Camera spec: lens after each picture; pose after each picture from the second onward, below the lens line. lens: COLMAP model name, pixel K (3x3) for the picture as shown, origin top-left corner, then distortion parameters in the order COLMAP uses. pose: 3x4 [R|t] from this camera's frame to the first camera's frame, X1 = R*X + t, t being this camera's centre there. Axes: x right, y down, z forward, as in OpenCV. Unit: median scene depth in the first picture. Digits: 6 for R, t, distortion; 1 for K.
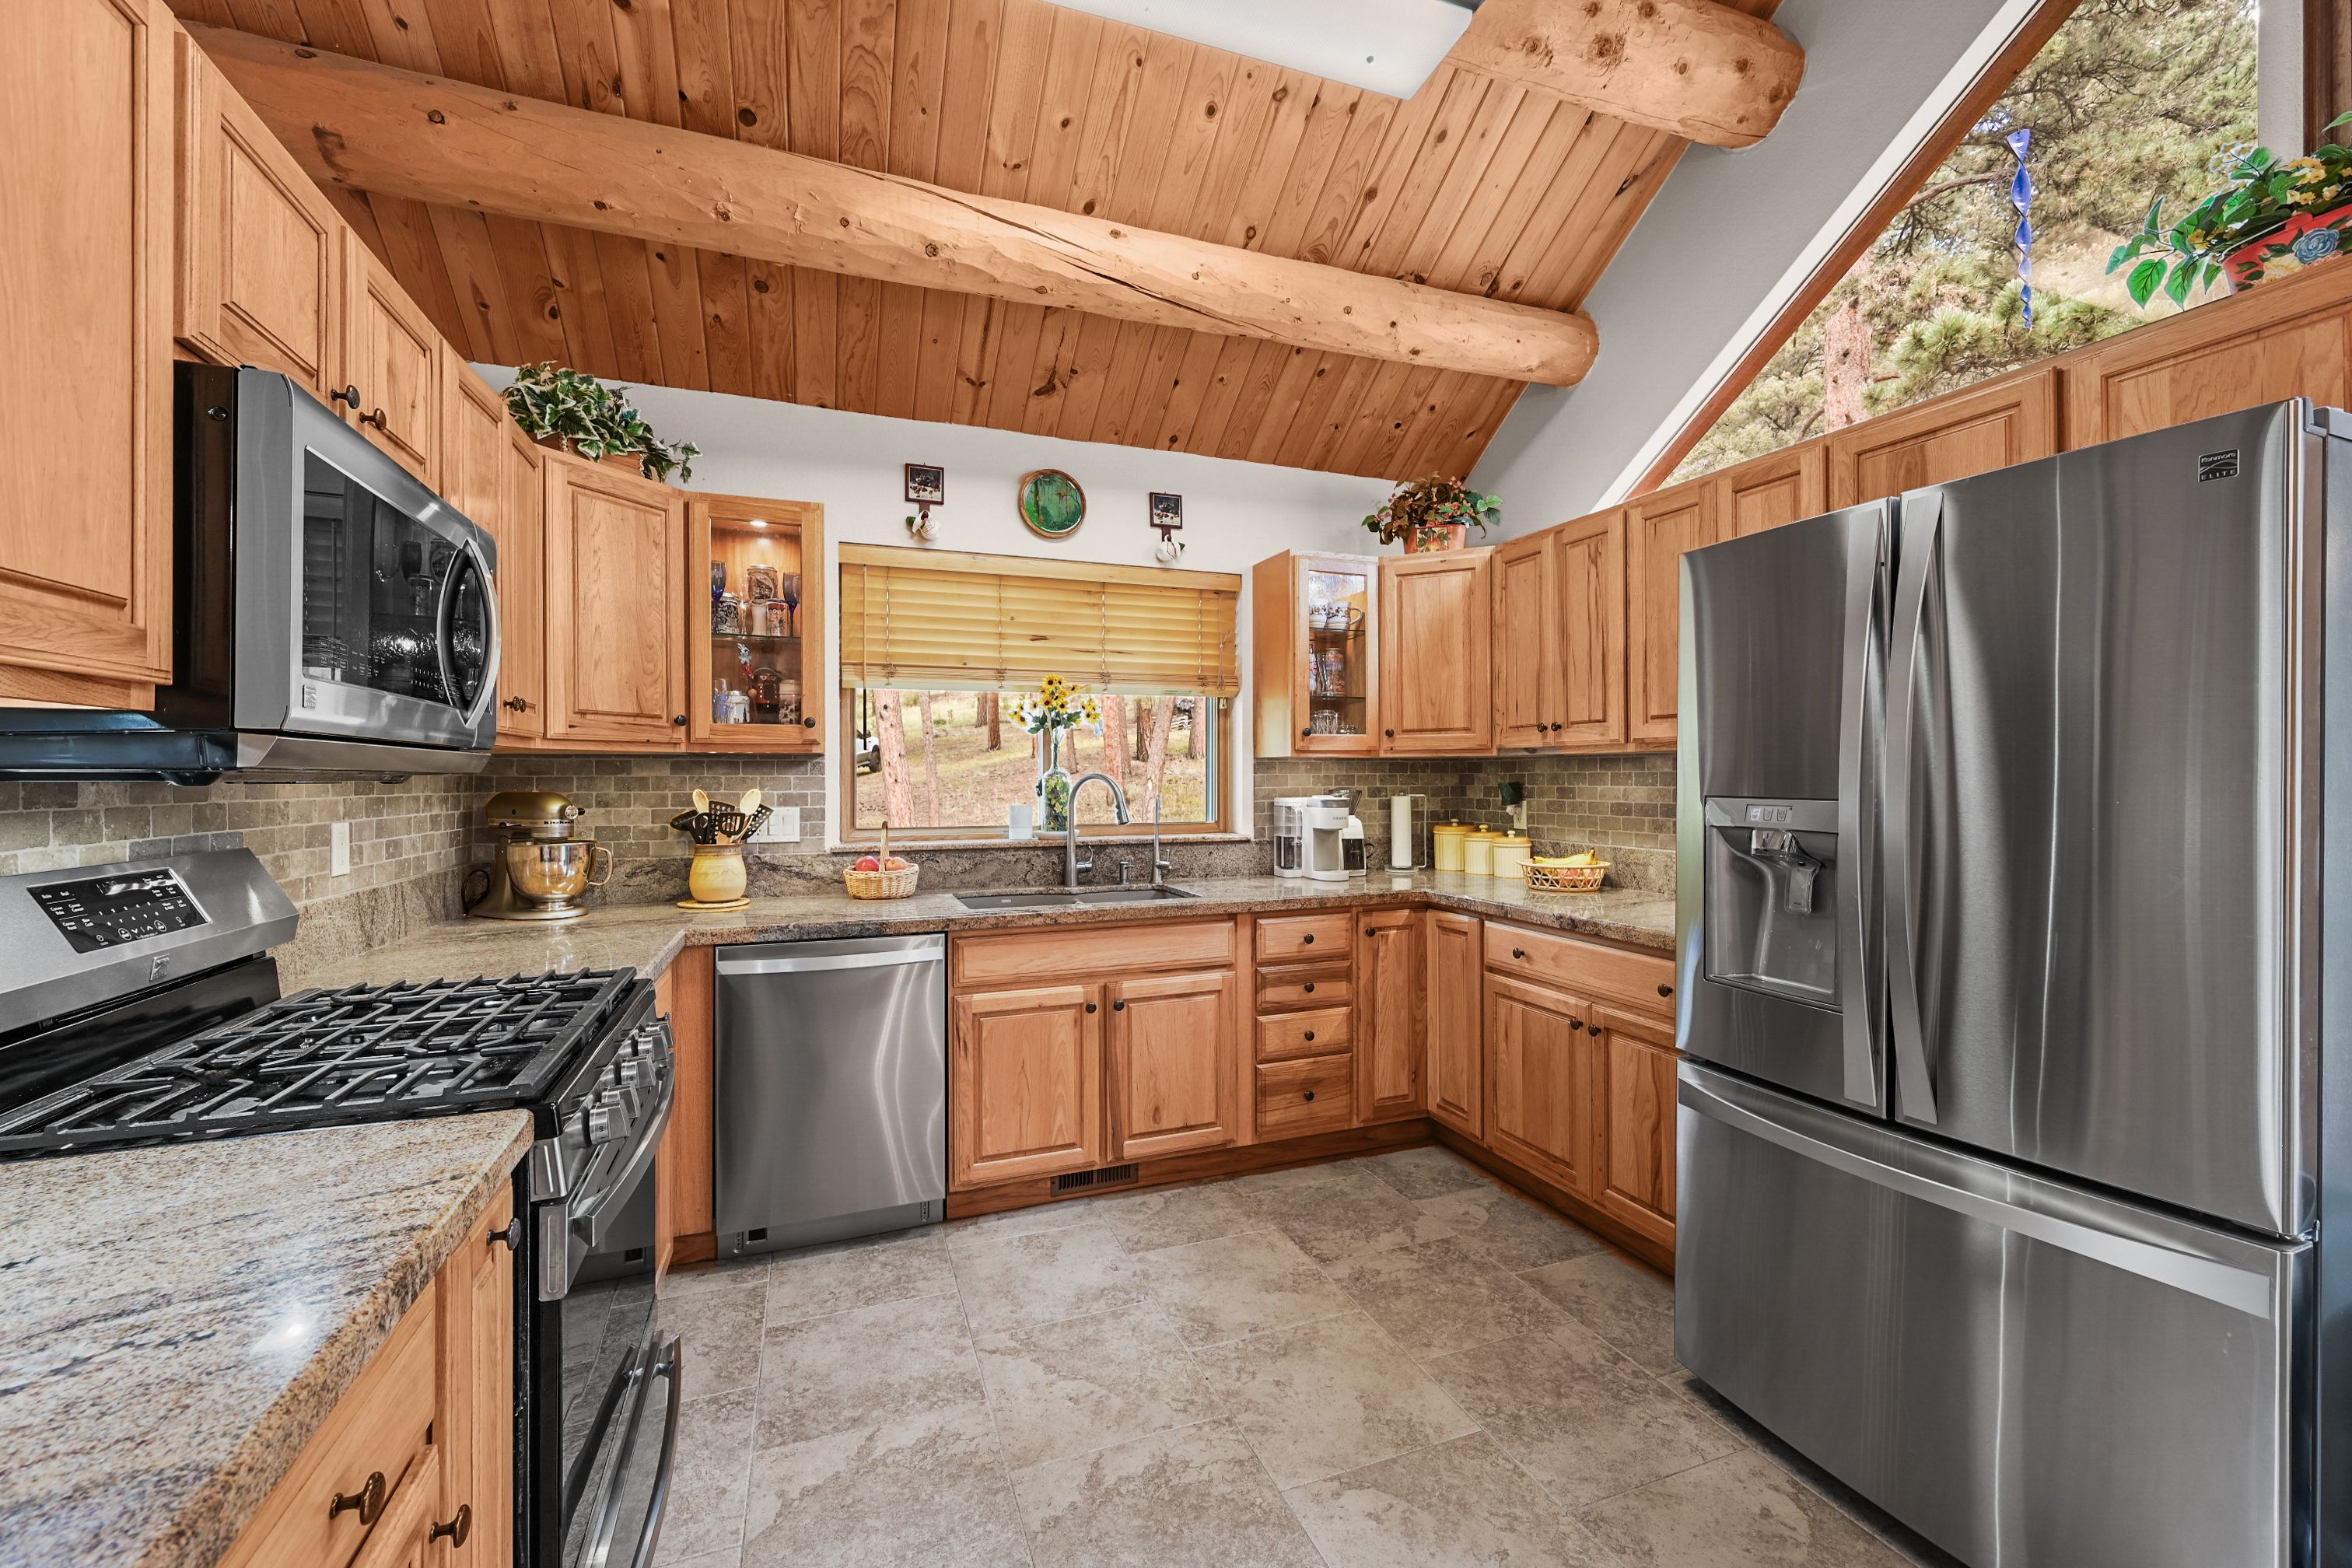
lens RADIAL K [[941.4, 0, 1179.9], [0, 941.4, 778.0], [0, 0, 1]] dist [-0.001593, -0.000109]
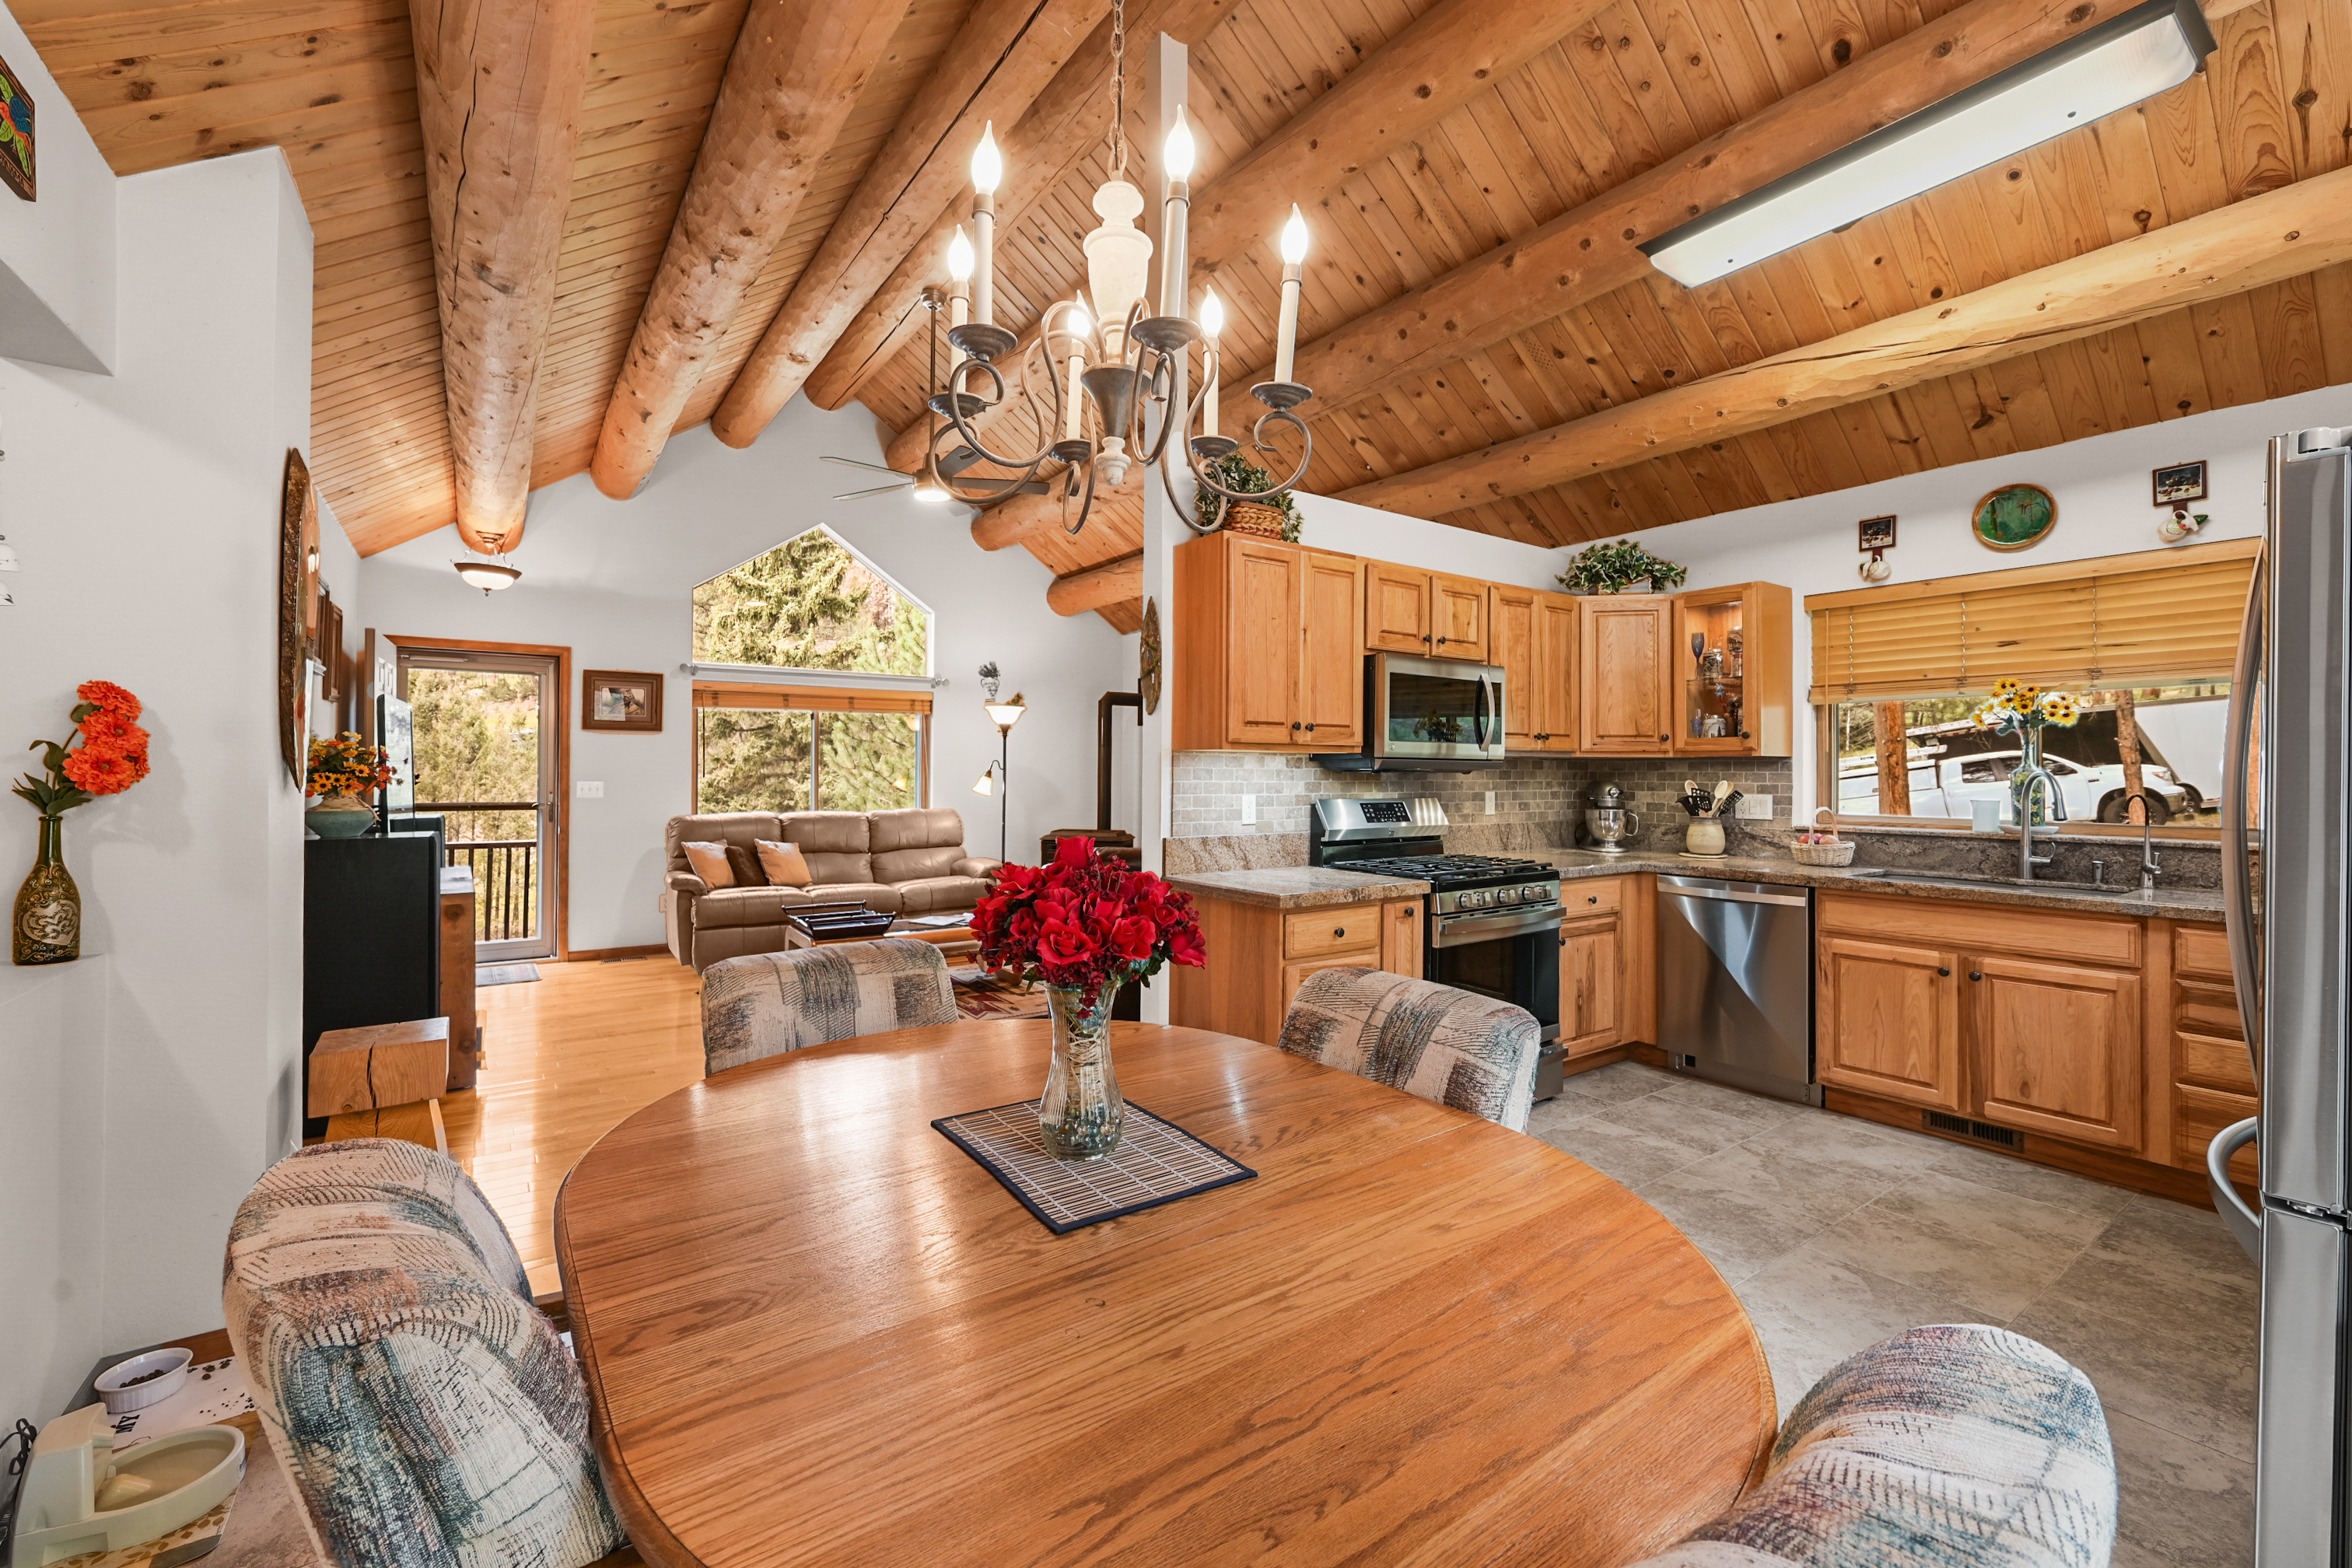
lens RADIAL K [[957.3, 0, 1155.9], [0, 957.3, 775.1], [0, 0, 1]] dist [-0.000859, -0.000175]
pose [[0.231707, 0.007967, -0.972753, 0.748553], [-0.005743, 0.999960, 0.006822, -0.002189], [0.972769, 0.004006, 0.231743, -0.203993]]
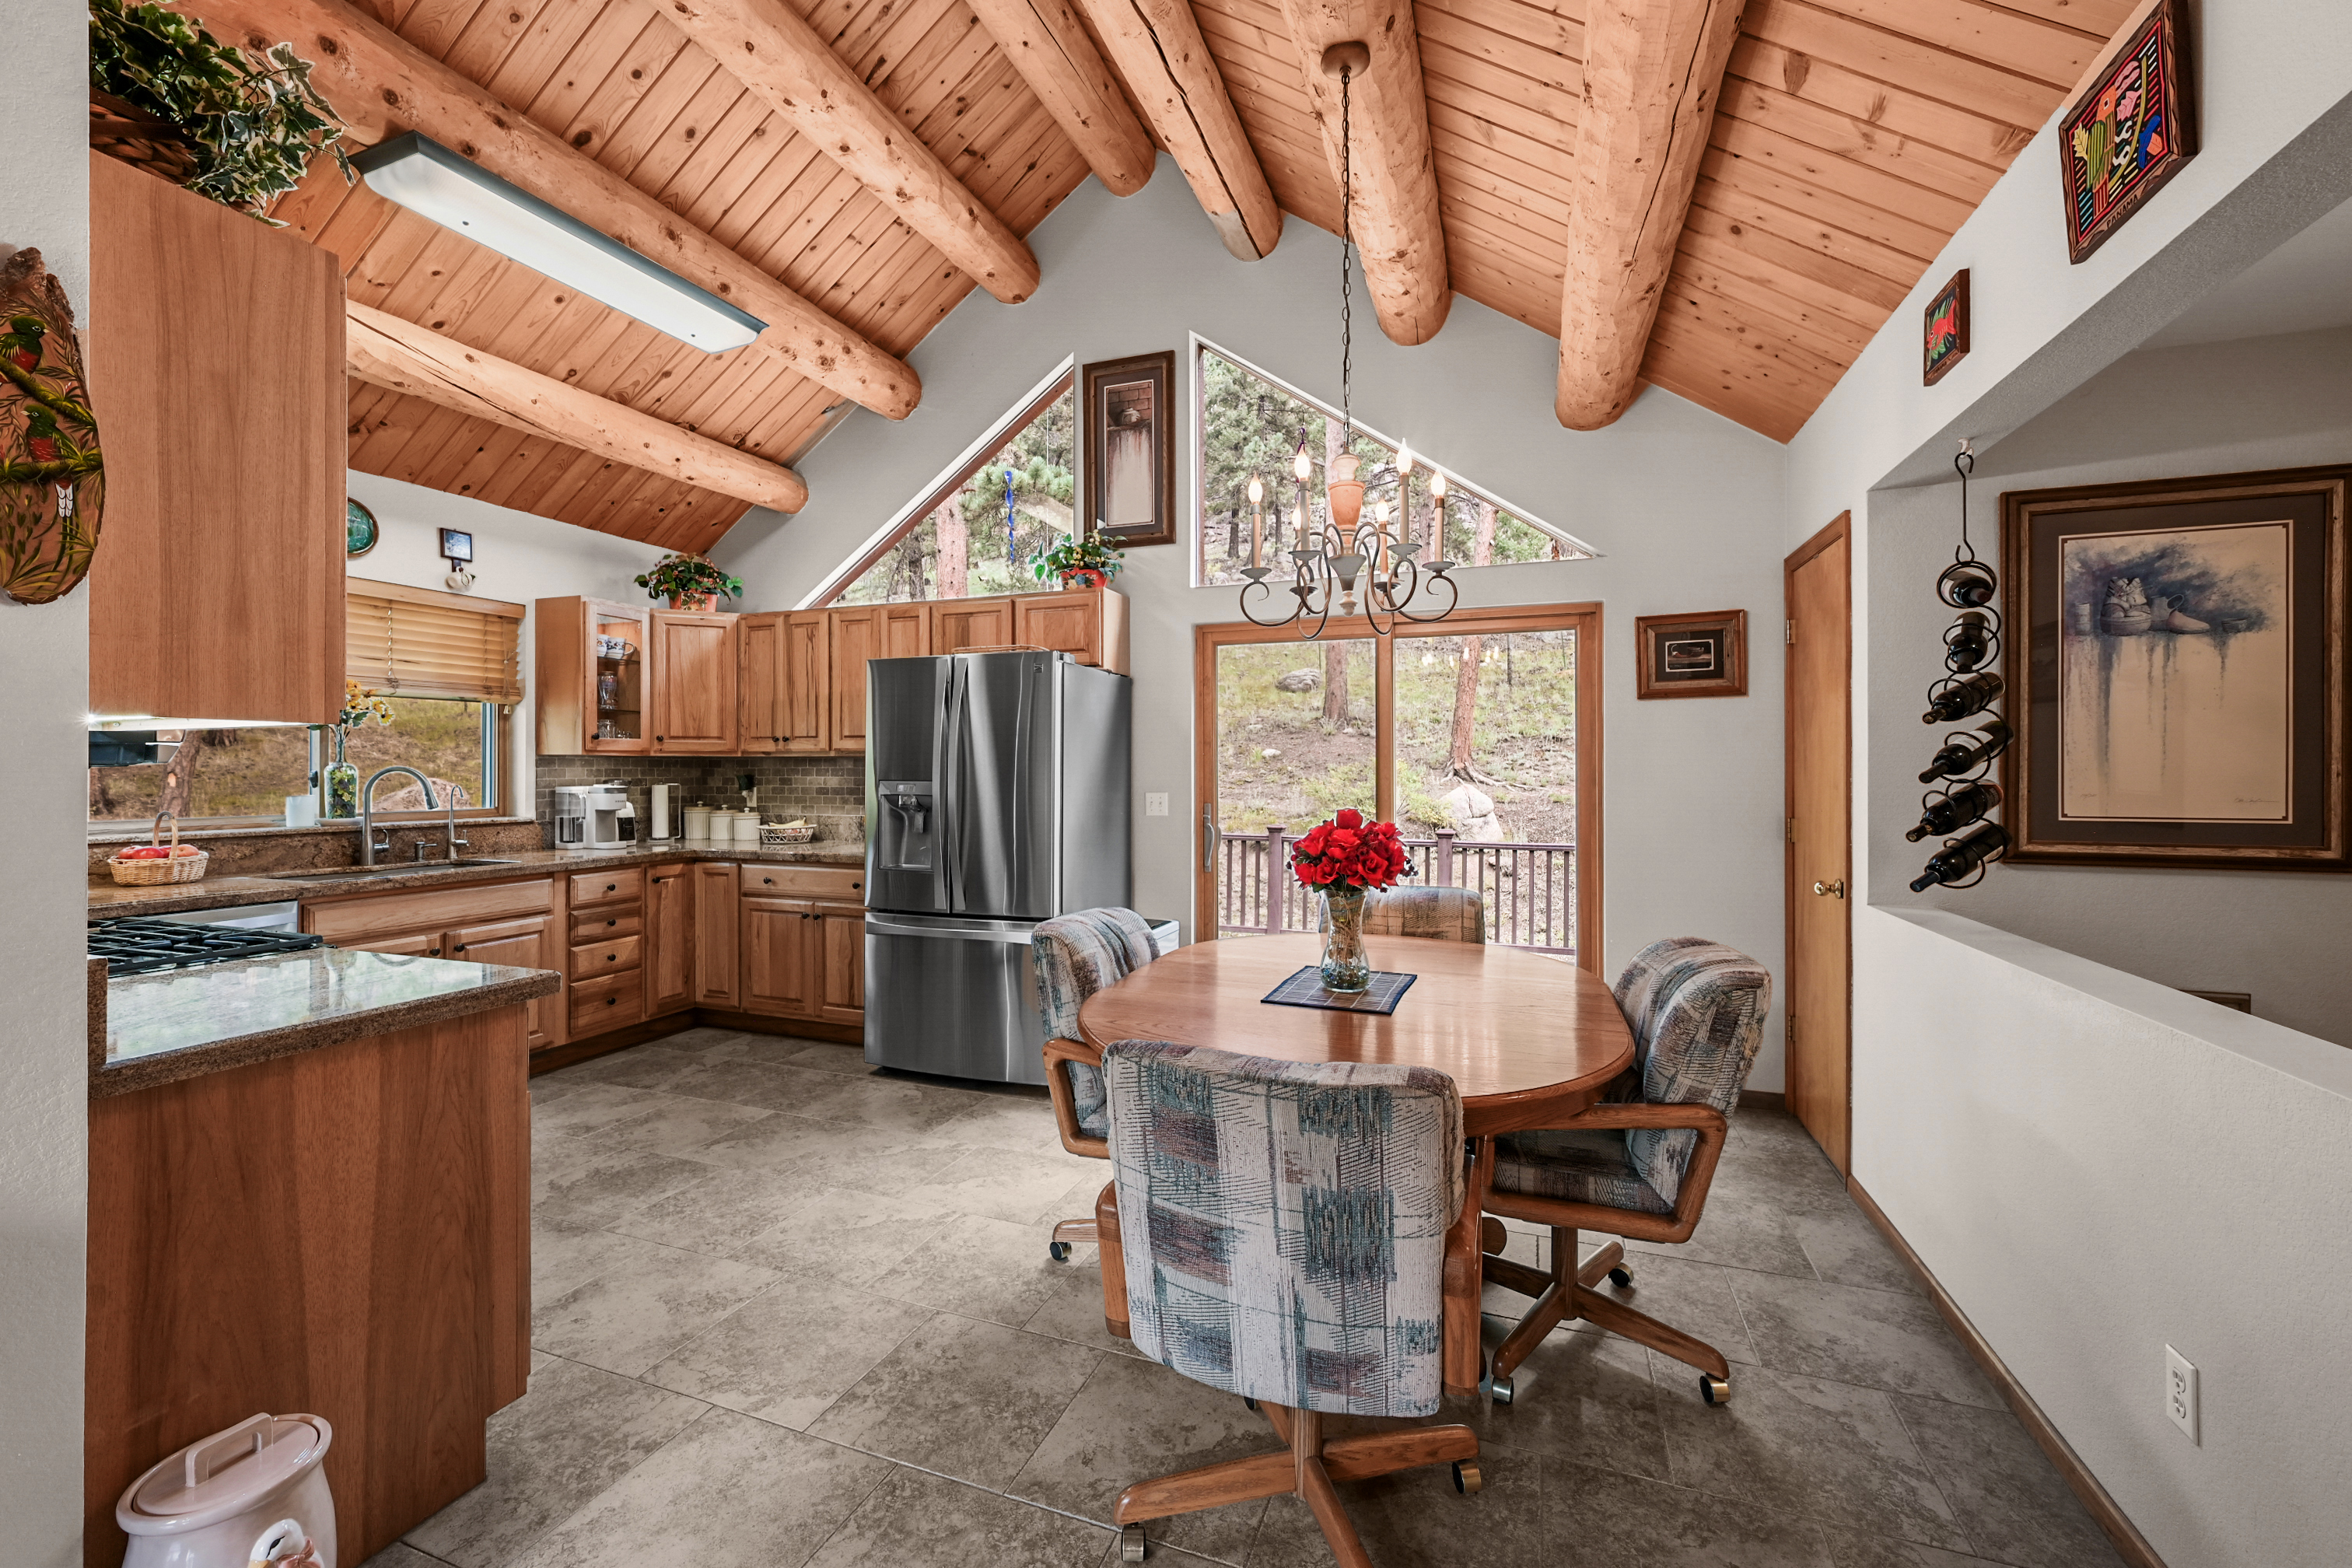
lens RADIAL K [[952.4, 0, 1176.3], [0, 952.4, 777.3], [0, 0, 1]] dist [-0.001405, 0.000071]
pose [[0.664227, -0.002592, 0.747526, -0.350895], [-0.002112, 0.999983, 0.005345, -0.000211], [-0.747528, -0.005129, 0.664211, -0.539277]]
